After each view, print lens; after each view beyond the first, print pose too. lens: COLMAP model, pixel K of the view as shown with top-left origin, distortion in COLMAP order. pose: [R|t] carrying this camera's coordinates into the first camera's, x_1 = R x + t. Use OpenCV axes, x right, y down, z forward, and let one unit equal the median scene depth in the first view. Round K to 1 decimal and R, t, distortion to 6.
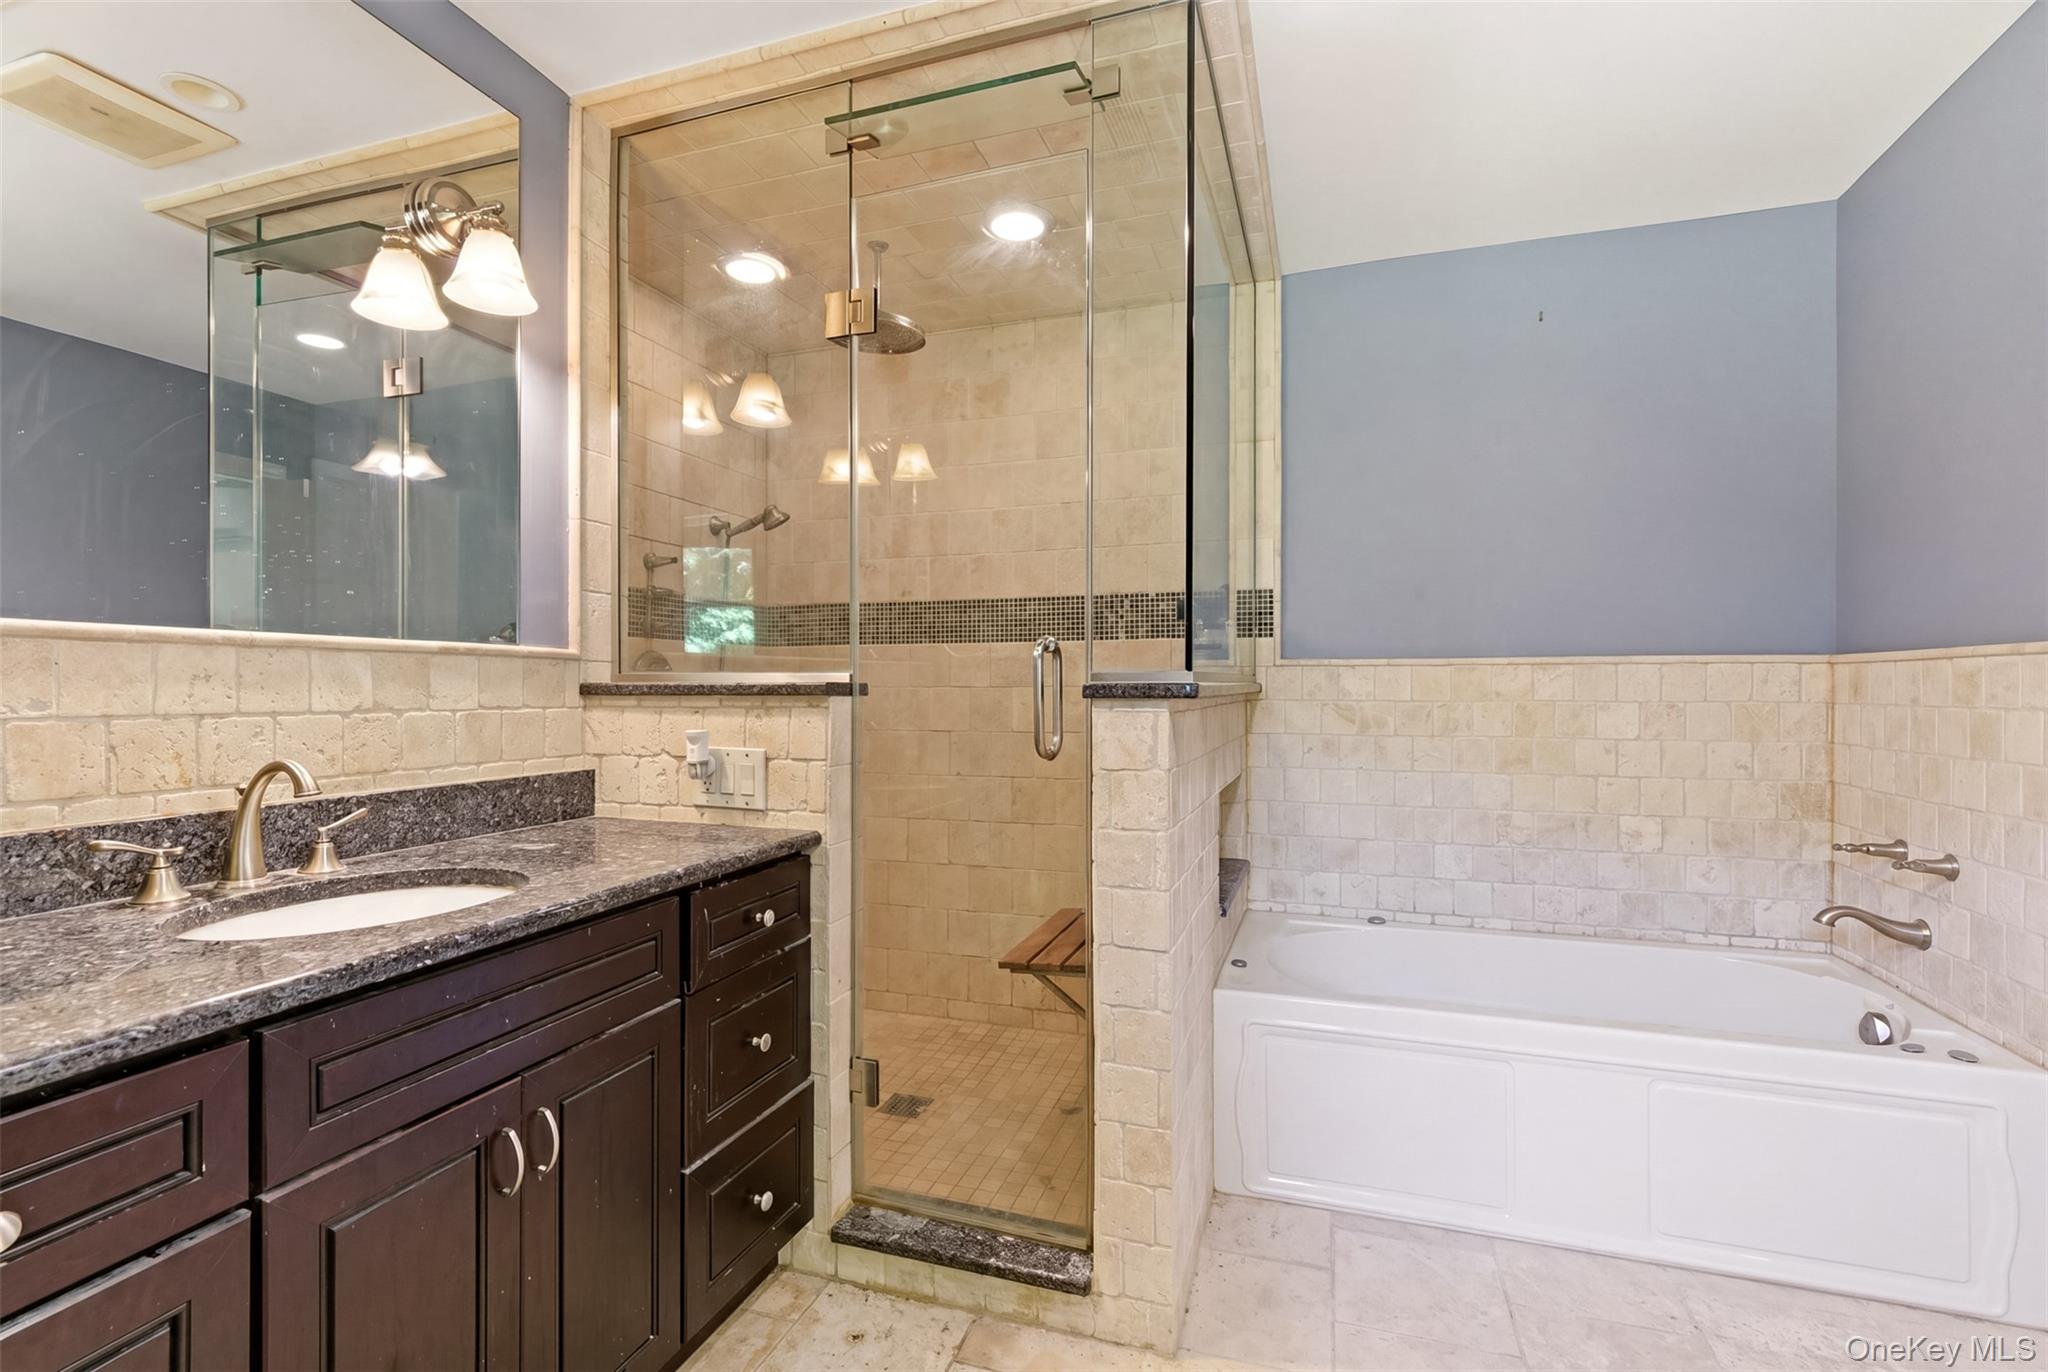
lens RADIAL K [[935.3, 0, 1024.0], [0, 935.3, 686.0], [0, 0, 1]] dist [0.001933, -0.000065]
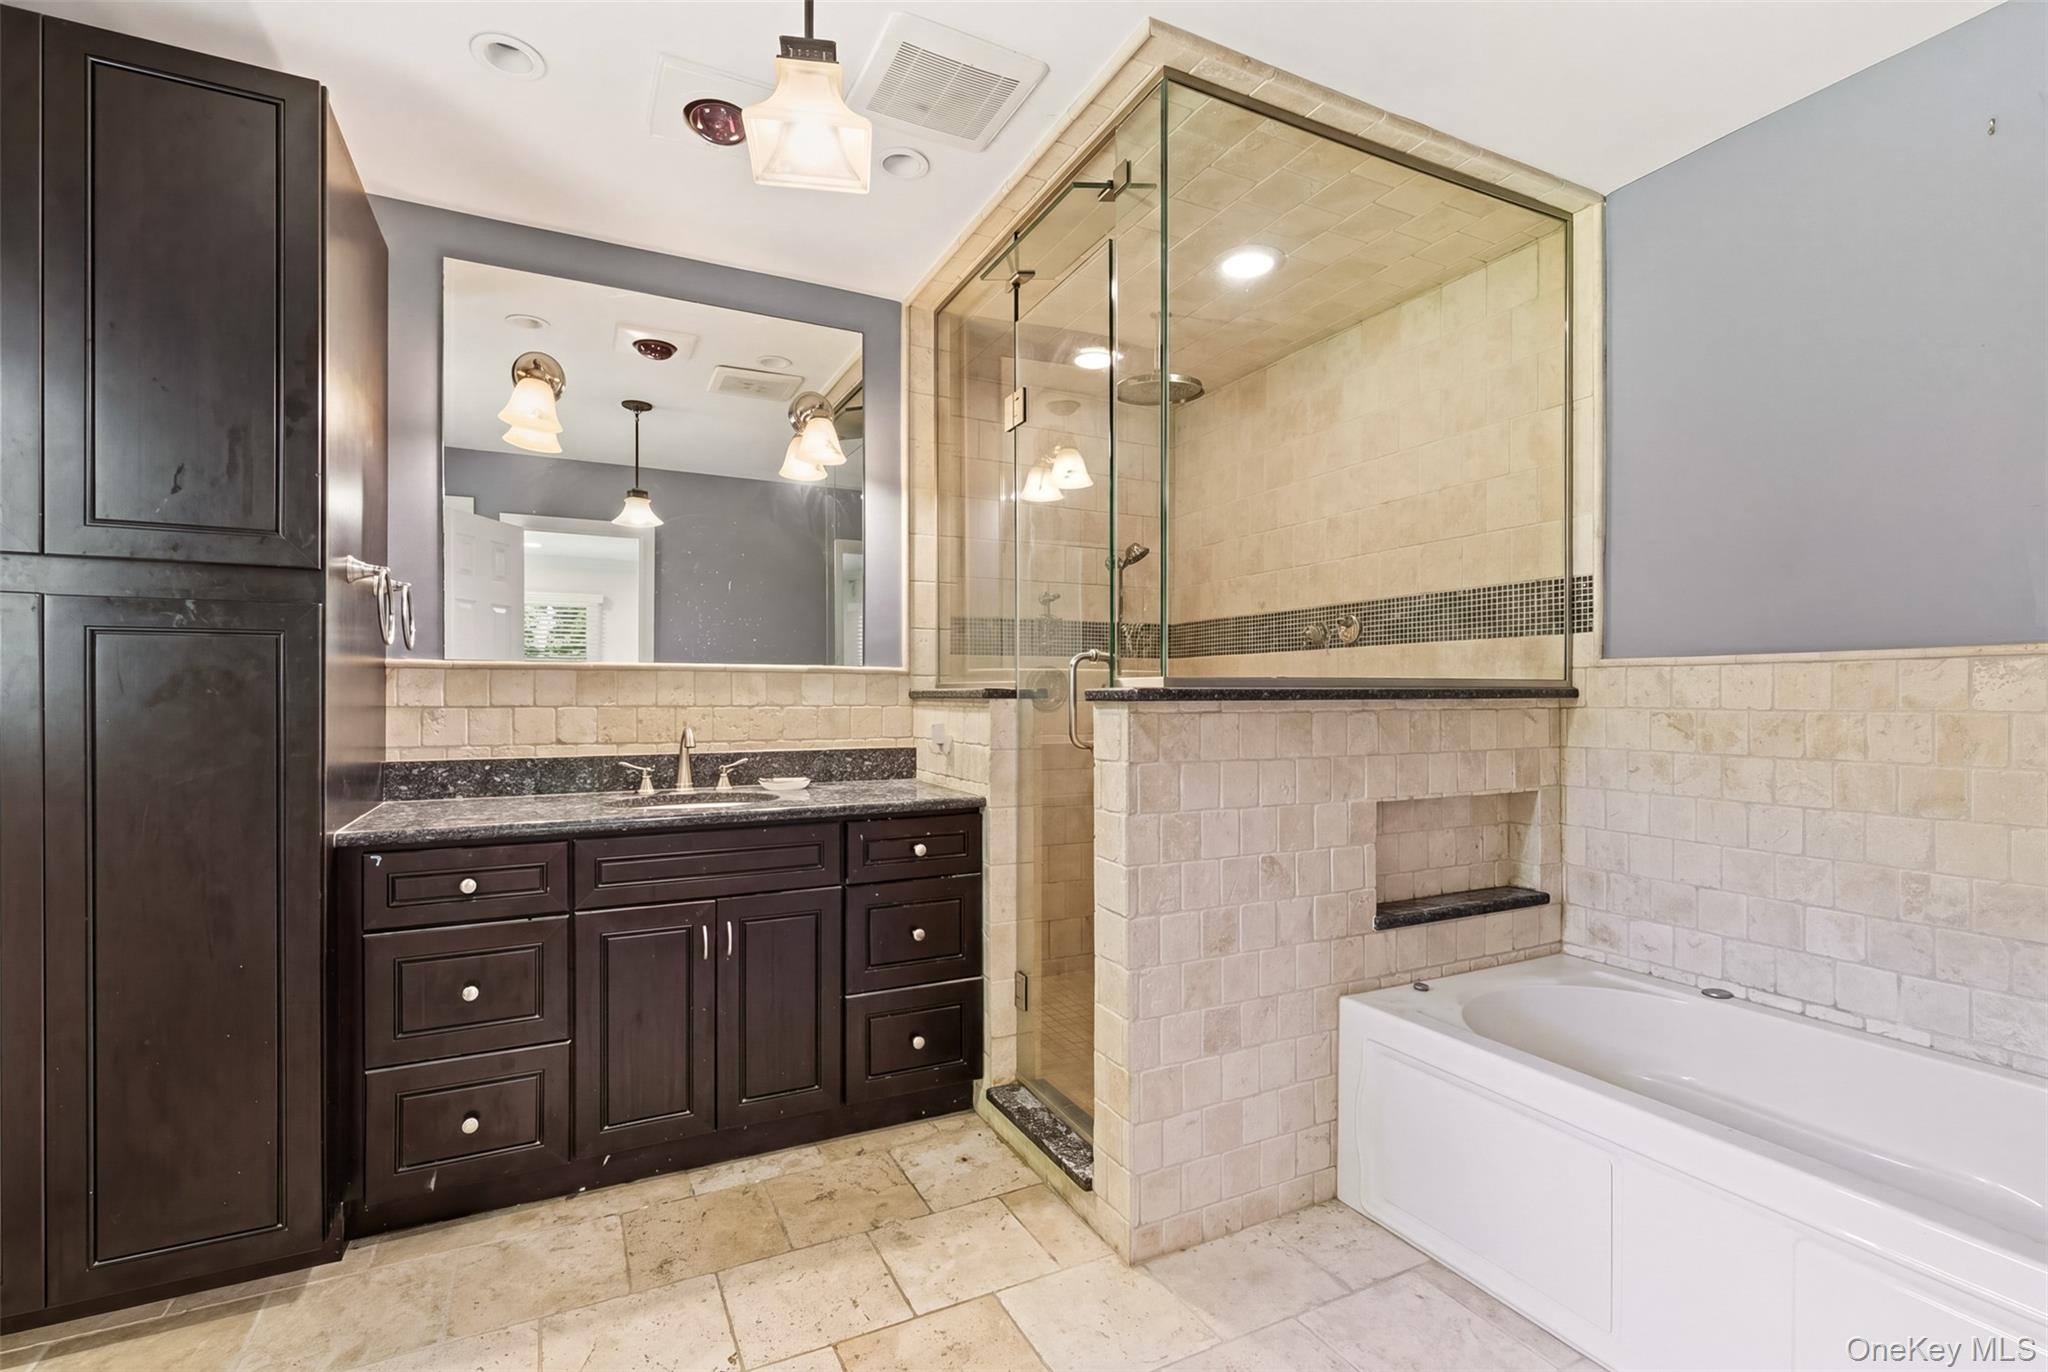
lens RADIAL K [[925.5, 0, 1022.2], [0, 925.5, 703.2], [0, 0, 1]] dist [-0.000060, -0.000199]
pose [[0.707838, 0.005675, -0.706352, 0.709062], [-0.000224, 0.999969, 0.007810, 0.006360], [0.706375, -0.005370, 0.707817, 0.077111]]
